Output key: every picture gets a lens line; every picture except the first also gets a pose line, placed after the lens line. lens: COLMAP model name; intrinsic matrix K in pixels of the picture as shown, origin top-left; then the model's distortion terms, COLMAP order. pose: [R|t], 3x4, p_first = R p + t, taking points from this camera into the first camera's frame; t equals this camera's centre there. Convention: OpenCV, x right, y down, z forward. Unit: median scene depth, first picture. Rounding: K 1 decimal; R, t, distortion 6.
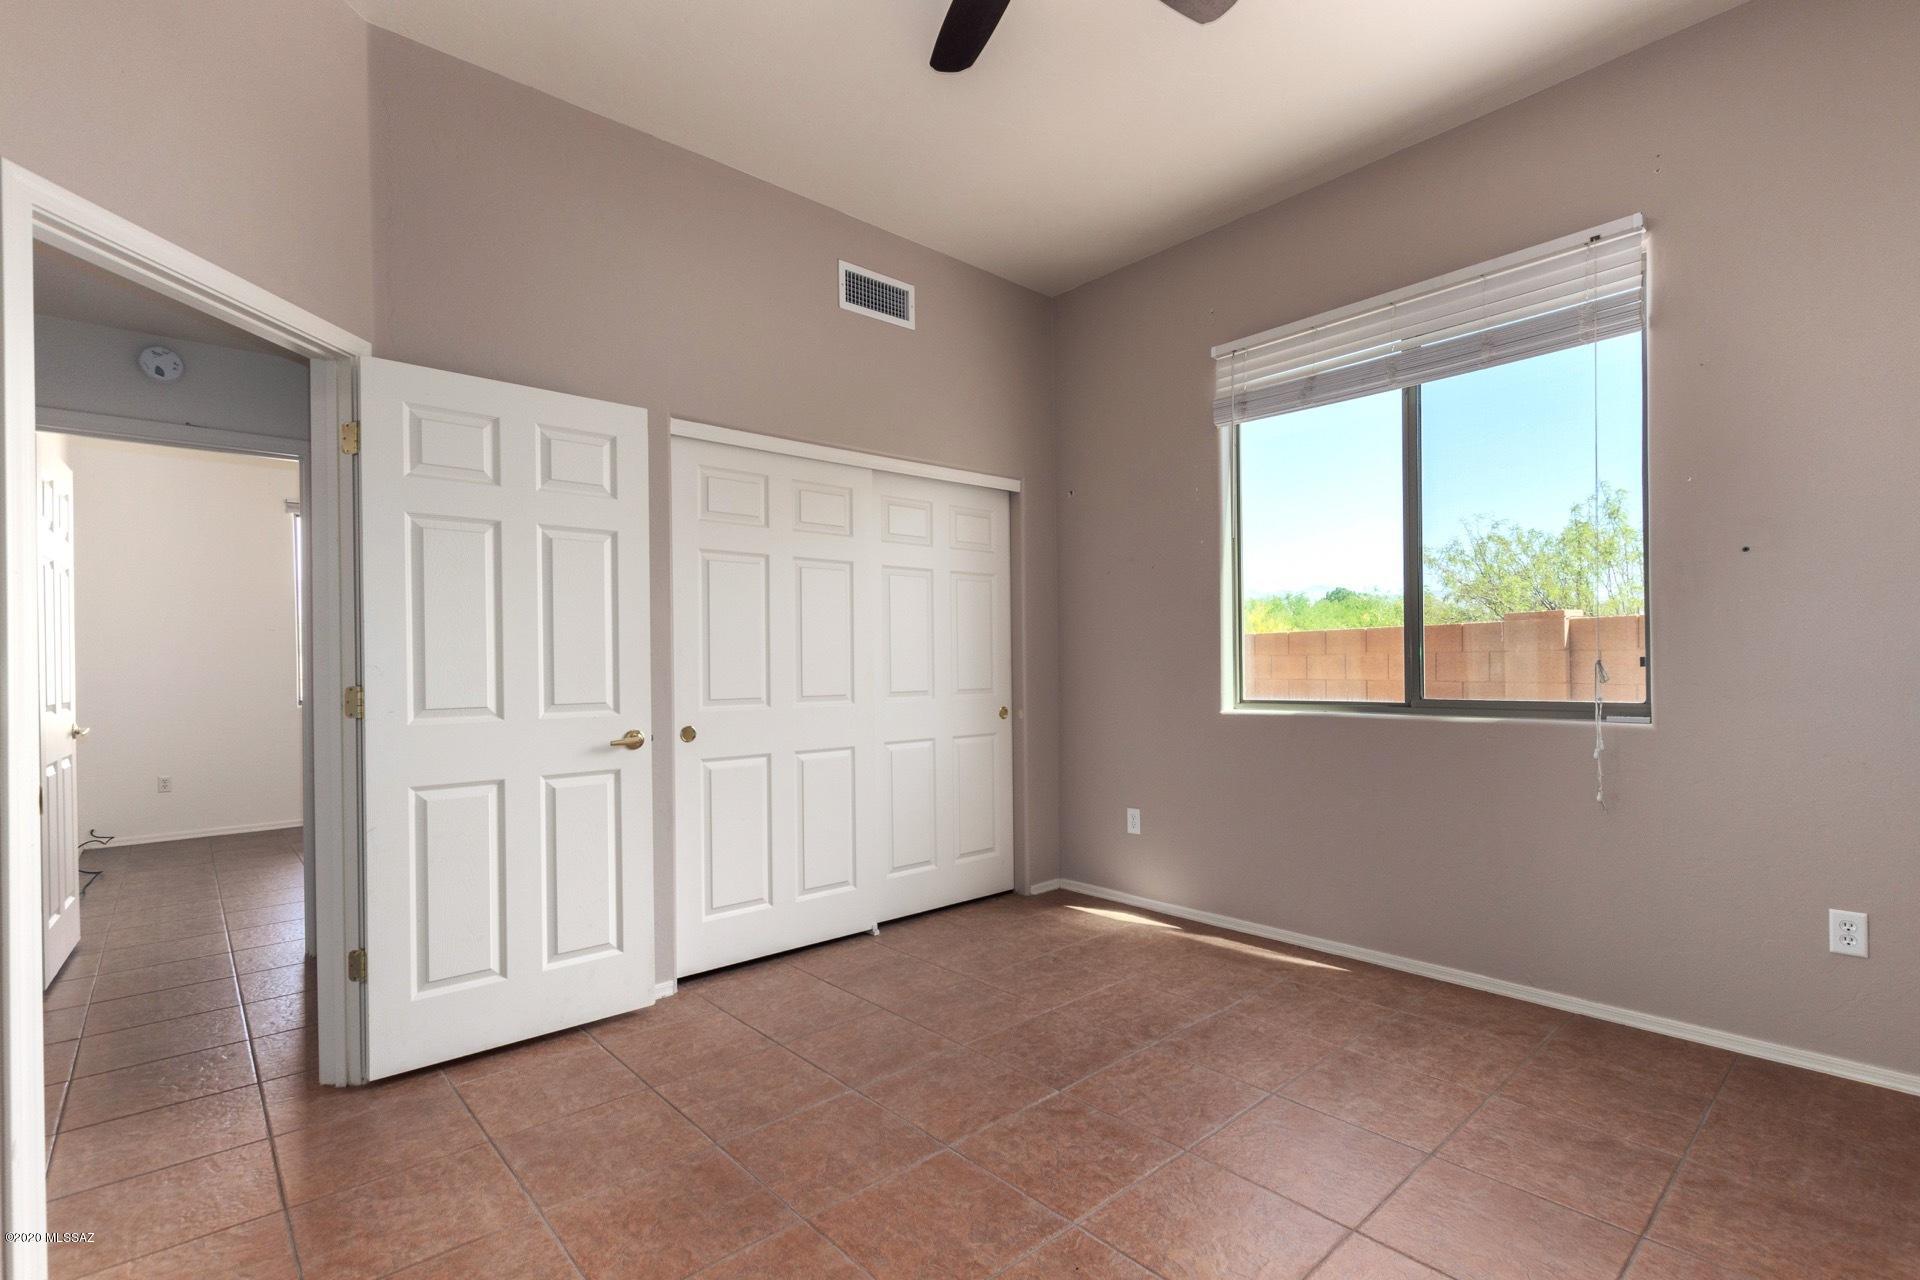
lens RADIAL K [[915.3, 0, 966.7], [0, 915.3, 659.9], [0, 0, 1]] dist [-0.000086, -0.000056]
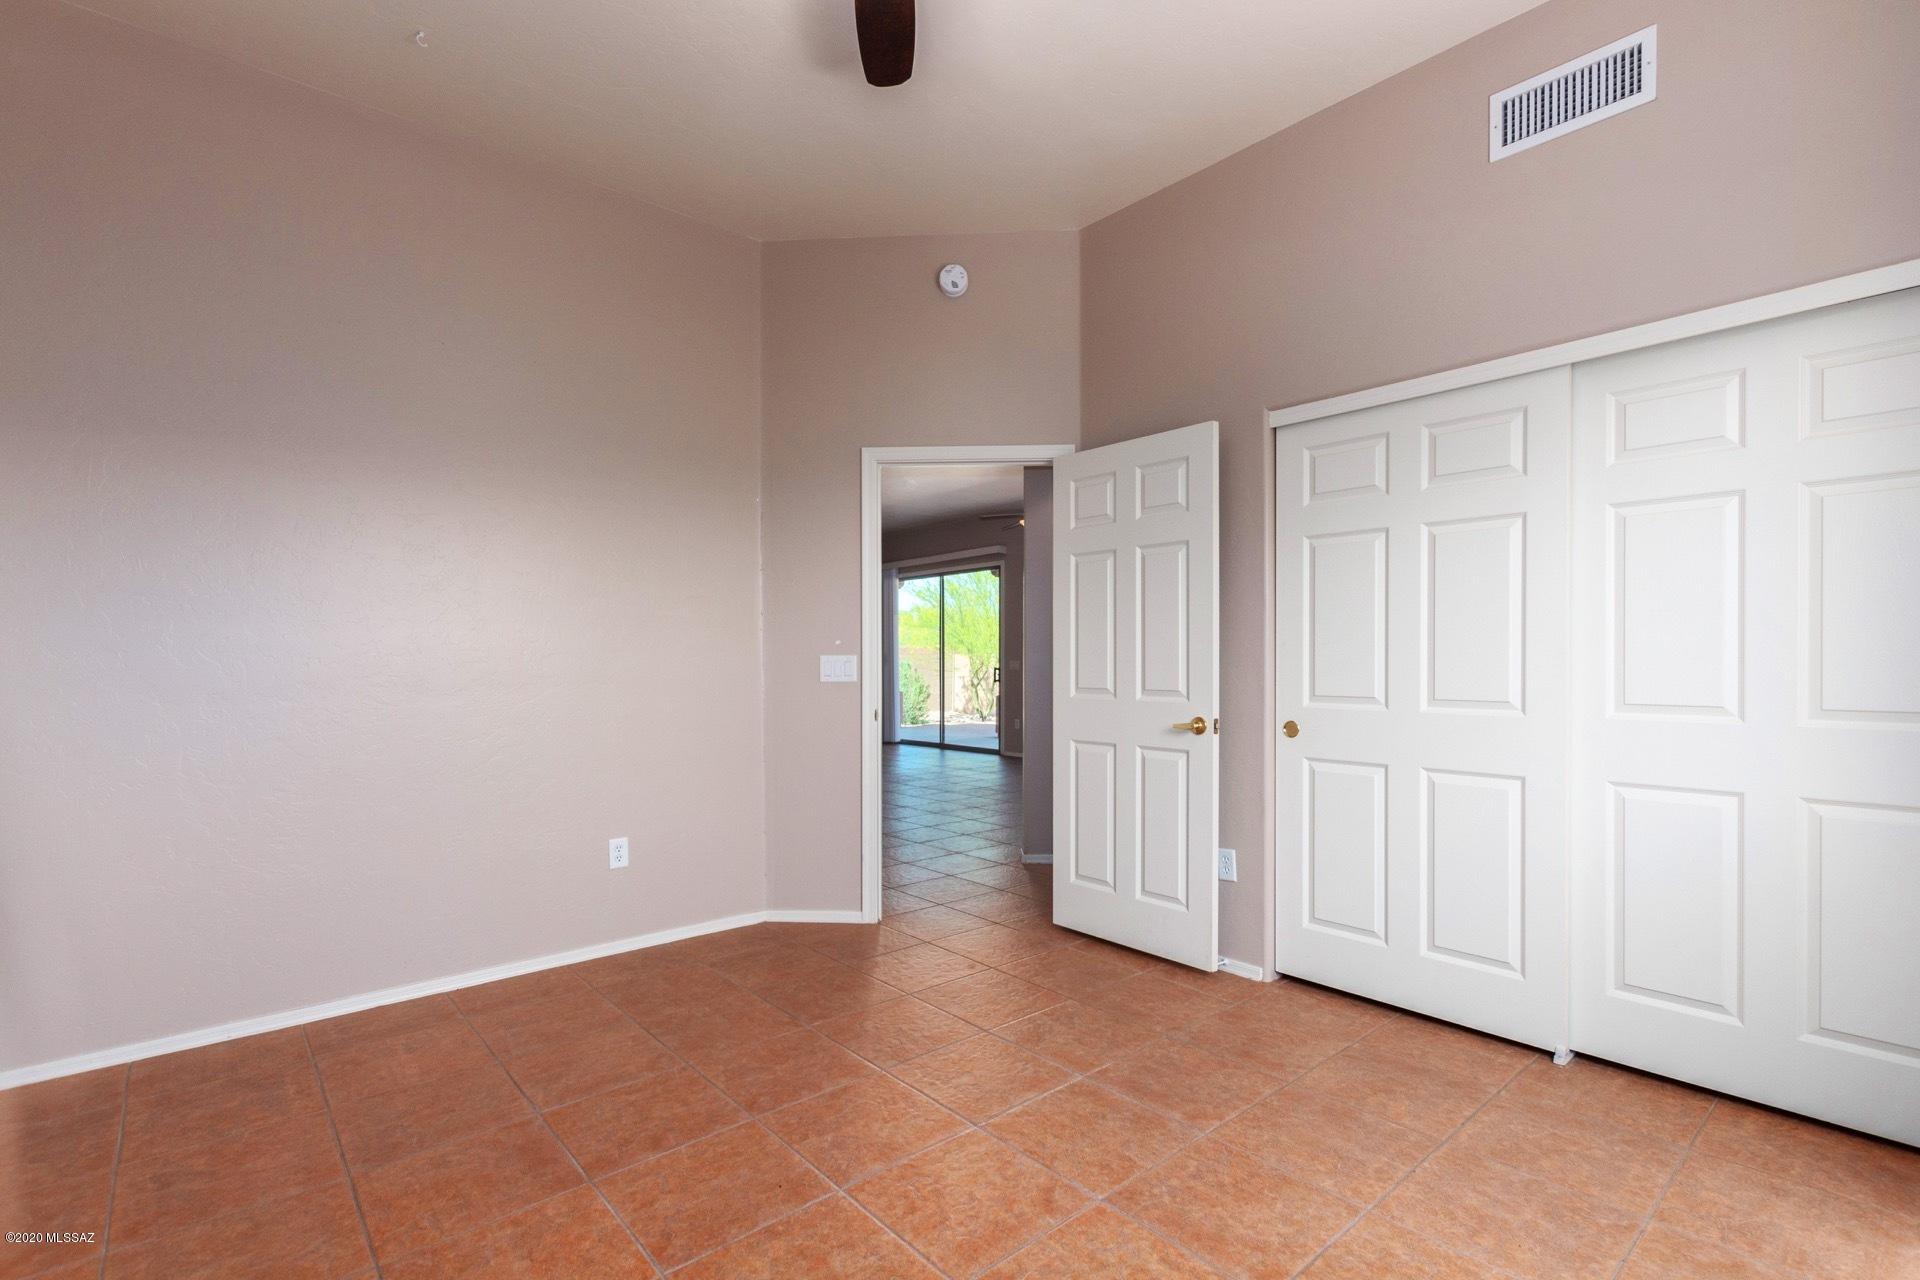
lens RADIAL K [[887.3, 0, 963.6], [0, 887.3, 665.1], [0, 0, 1]] dist [-0.005595, -0.000633]
pose [[-0.042726, 0.014369, -0.998983, 0.646070], [0.005111, 0.999887, 0.014164, -0.002245], [0.999074, -0.004501, -0.042794, 0.683911]]
